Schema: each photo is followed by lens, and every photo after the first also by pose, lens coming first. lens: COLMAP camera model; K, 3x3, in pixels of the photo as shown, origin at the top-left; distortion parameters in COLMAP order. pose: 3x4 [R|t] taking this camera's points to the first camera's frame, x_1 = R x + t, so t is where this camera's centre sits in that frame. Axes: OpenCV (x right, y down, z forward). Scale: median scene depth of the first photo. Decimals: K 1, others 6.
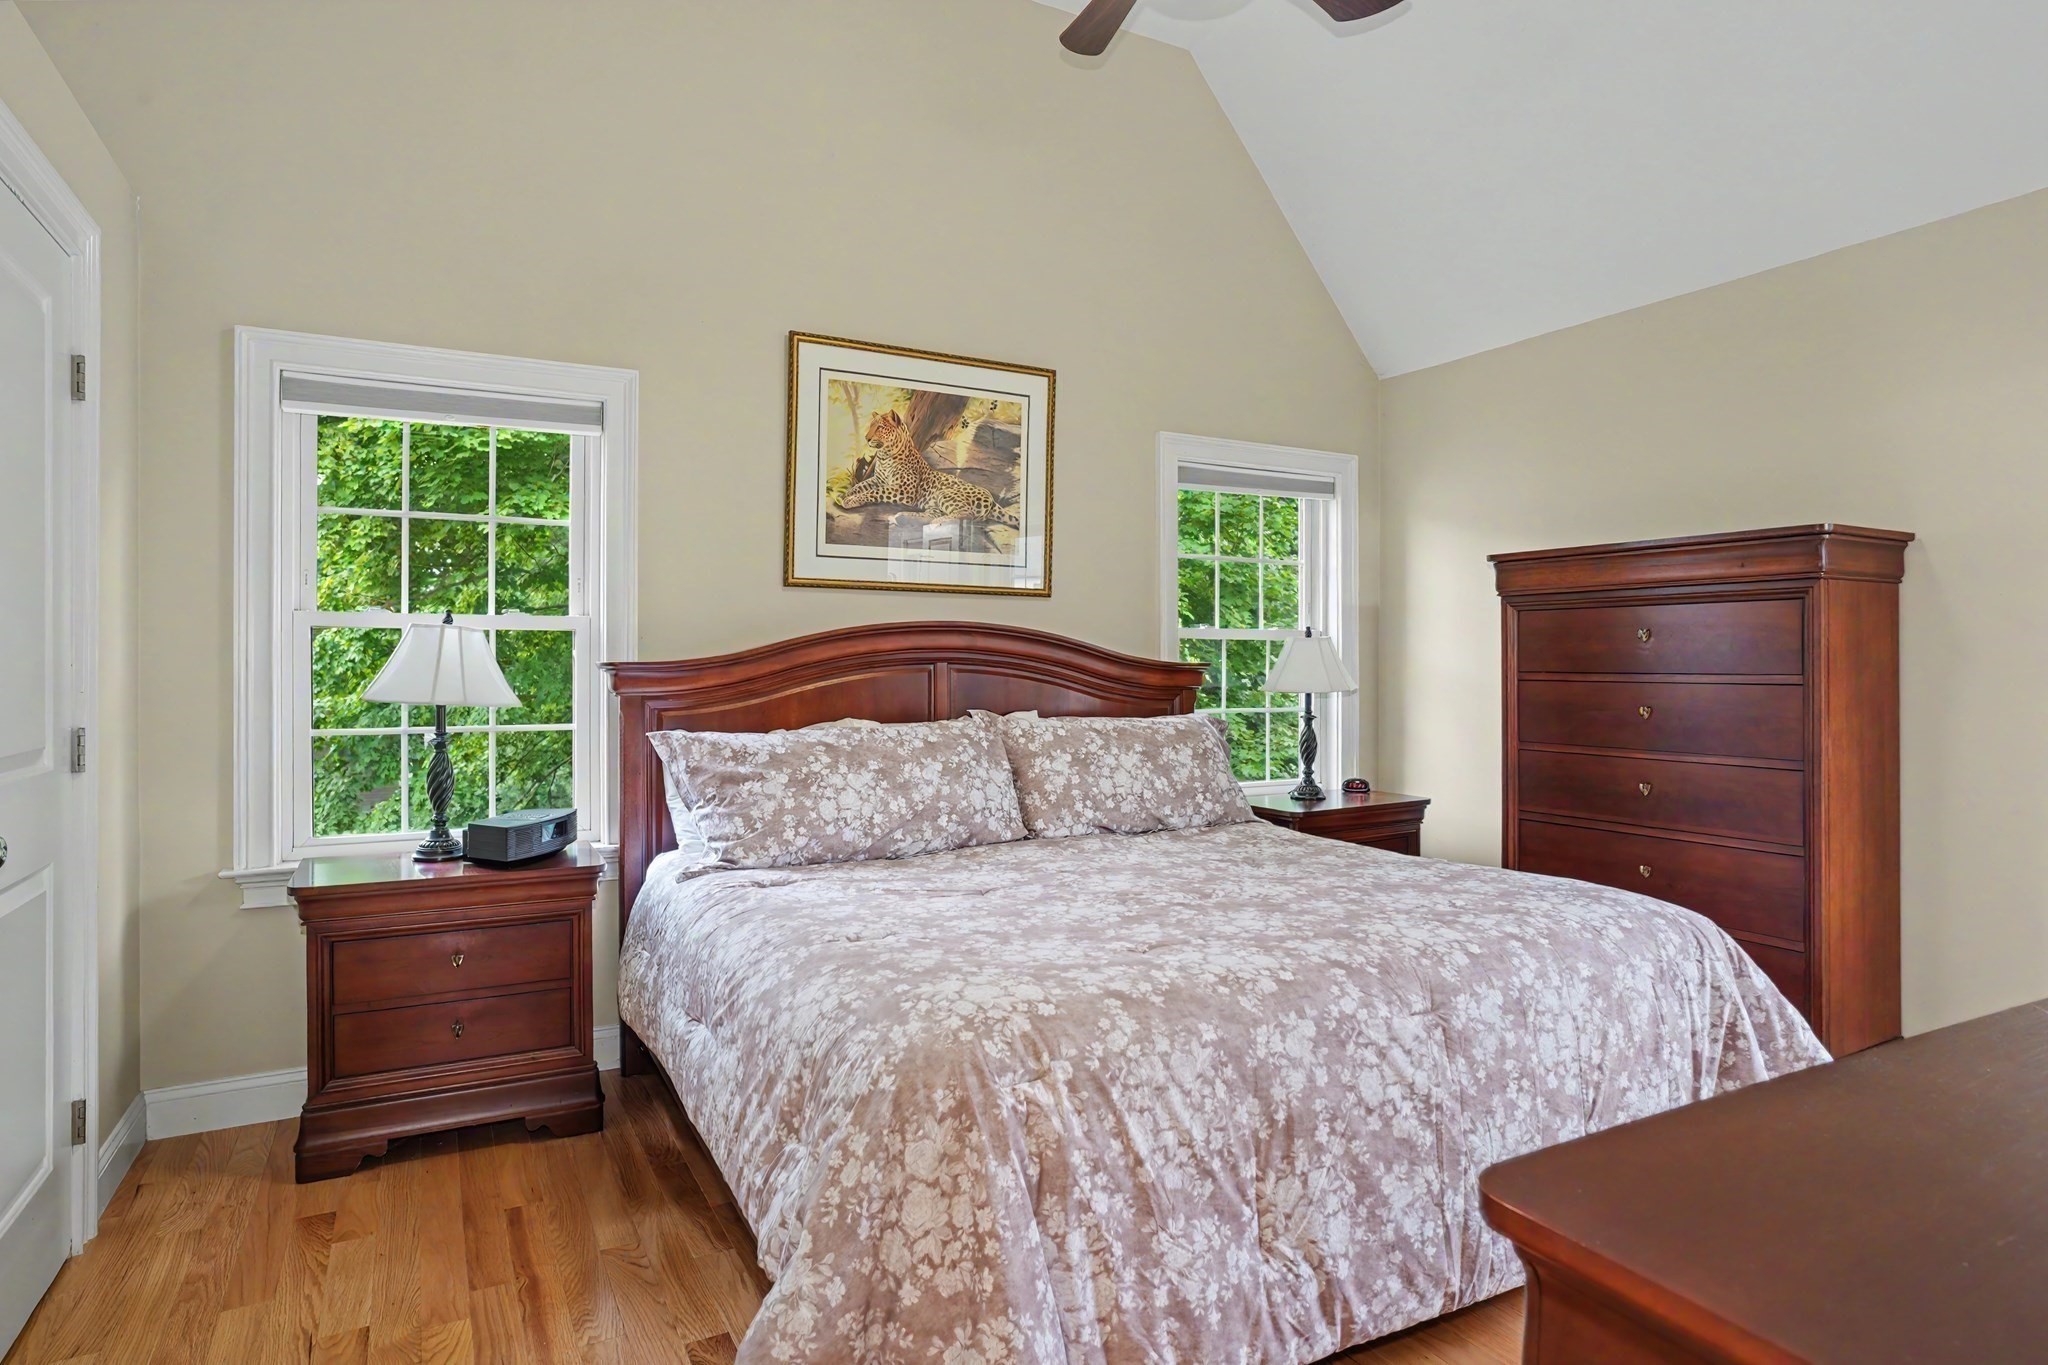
lens RADIAL K [[1110.1, 0, 1032.1], [0, 1110.1, 673.7], [0, 0, 1]] dist [-0.031530, 0.002996]
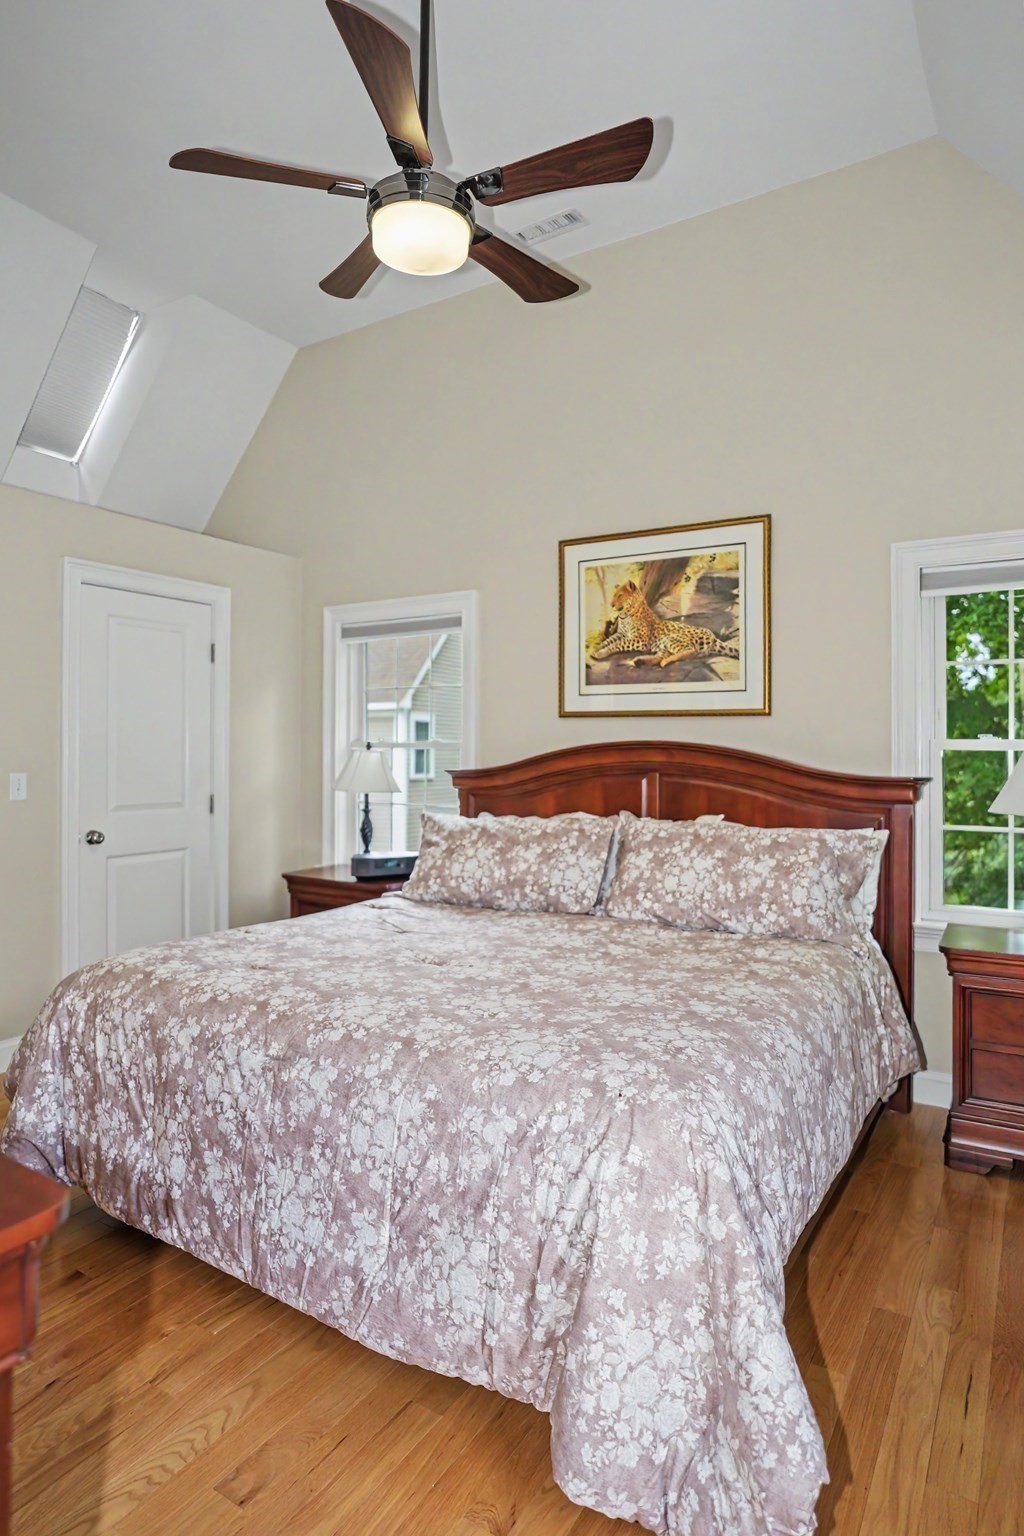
lens RADIAL K [[862.0, 0, 512.6], [0, 862.0, 755.3], [0, 0, 1]] dist [-0.029360, 0.000455]
pose [[0.510293, 0.004218, -0.859990, 0.757371], [-0.011637, 0.999930, -0.002000, -0.028816], [0.859922, 0.011028, 0.510306, 0.397907]]
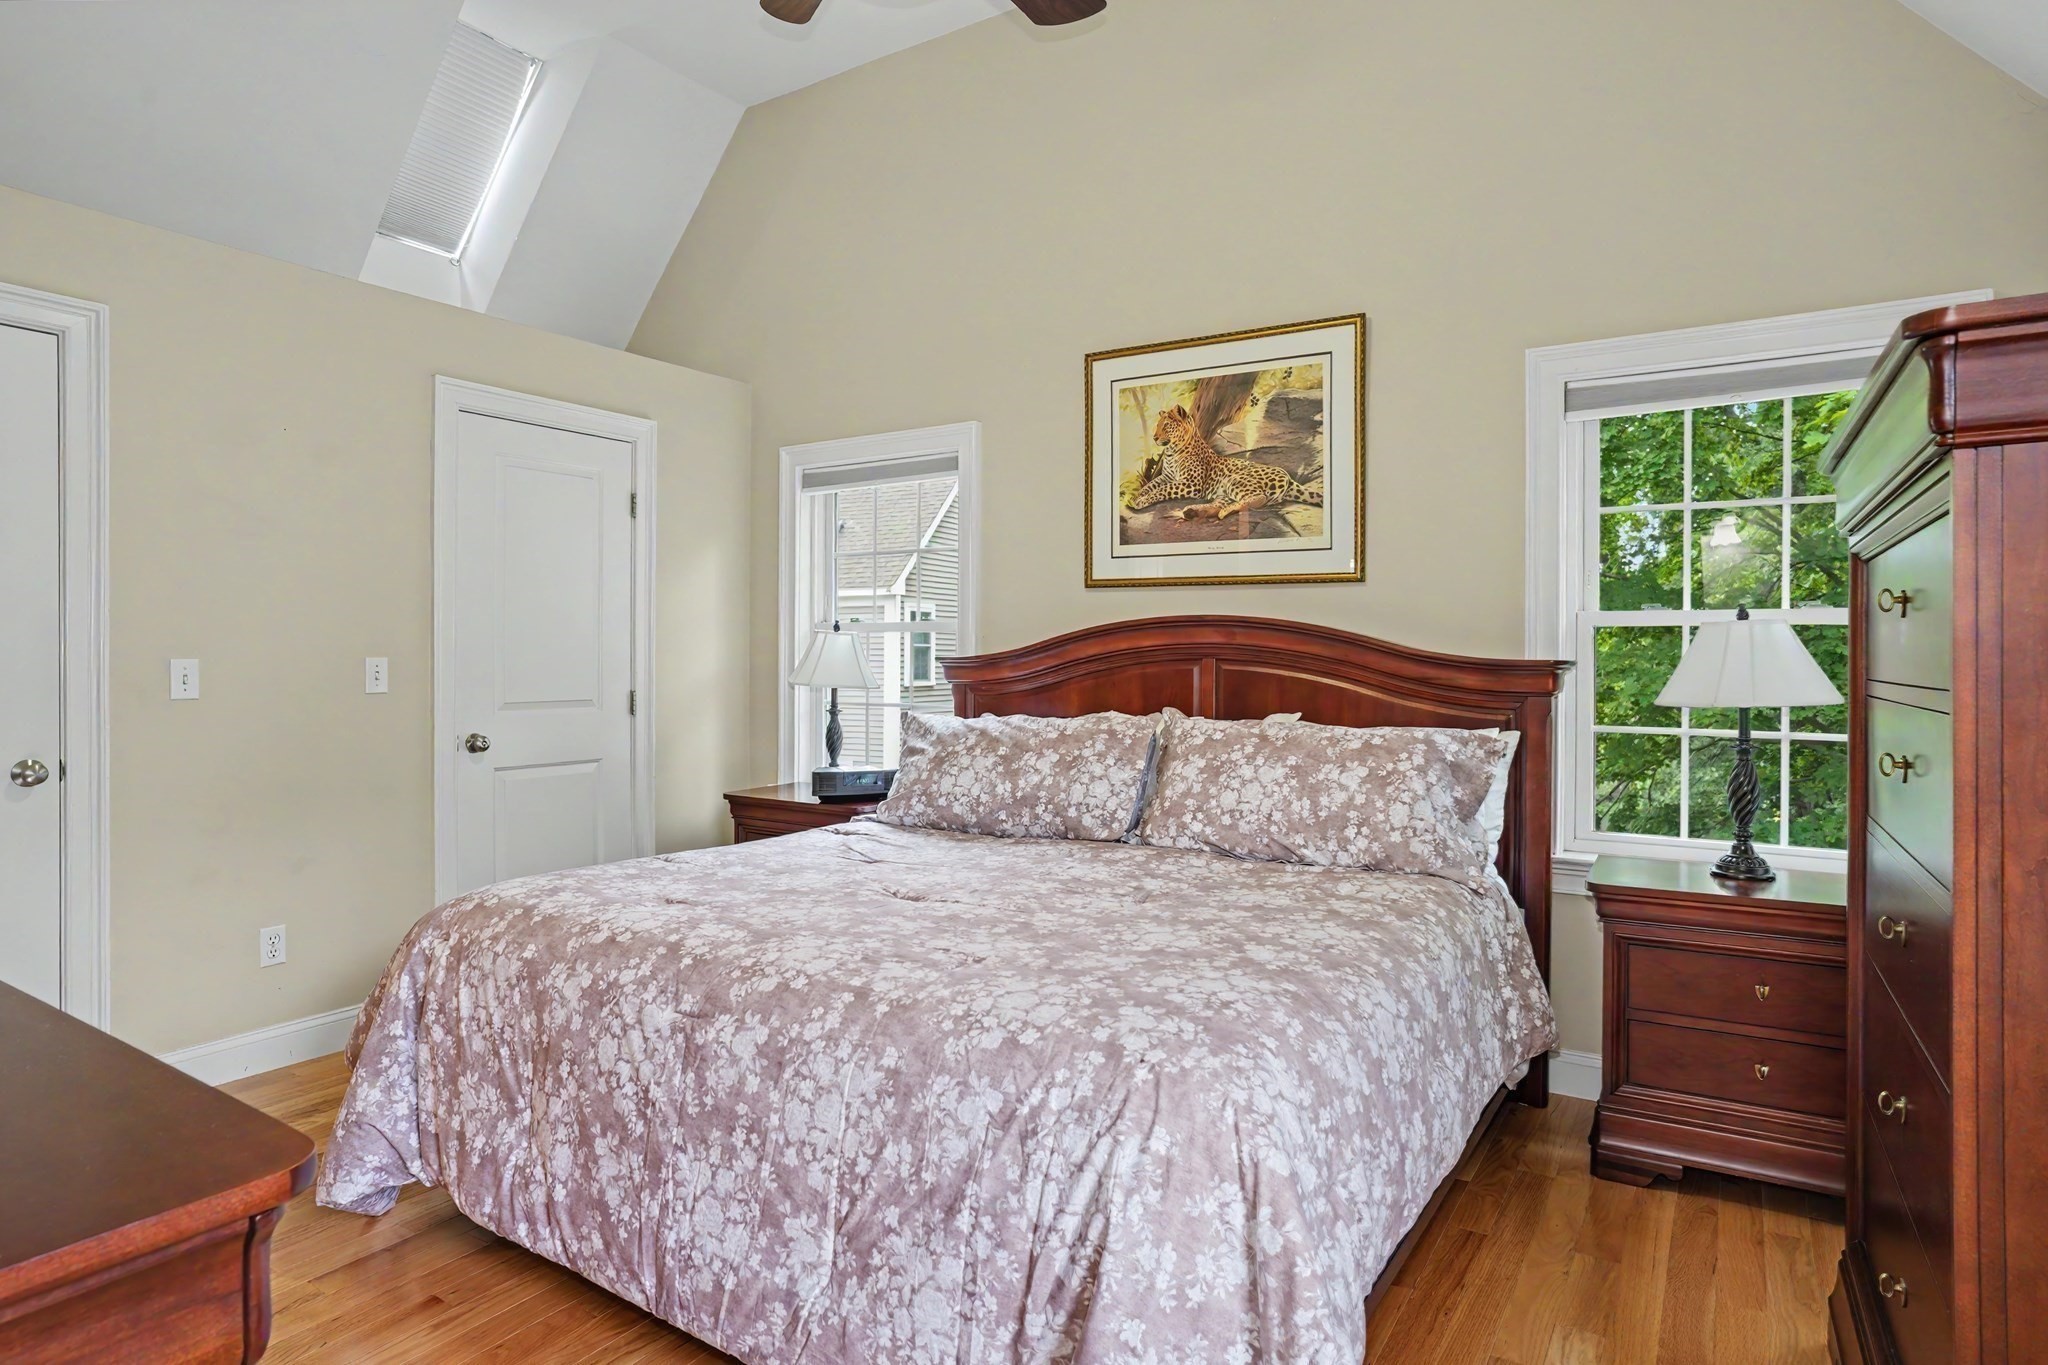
lens RADIAL K [[1110.1, 0, 1018.7], [0, 1110.1, 677.0], [0, 0, 1]] dist [-0.031530, 0.002996]
pose [[0.493917, 0.017597, -0.869331, 0.744409], [-0.012720, 0.999834, 0.013012, -0.004817], [0.869416, 0.004631, 0.494060, 0.425456]]
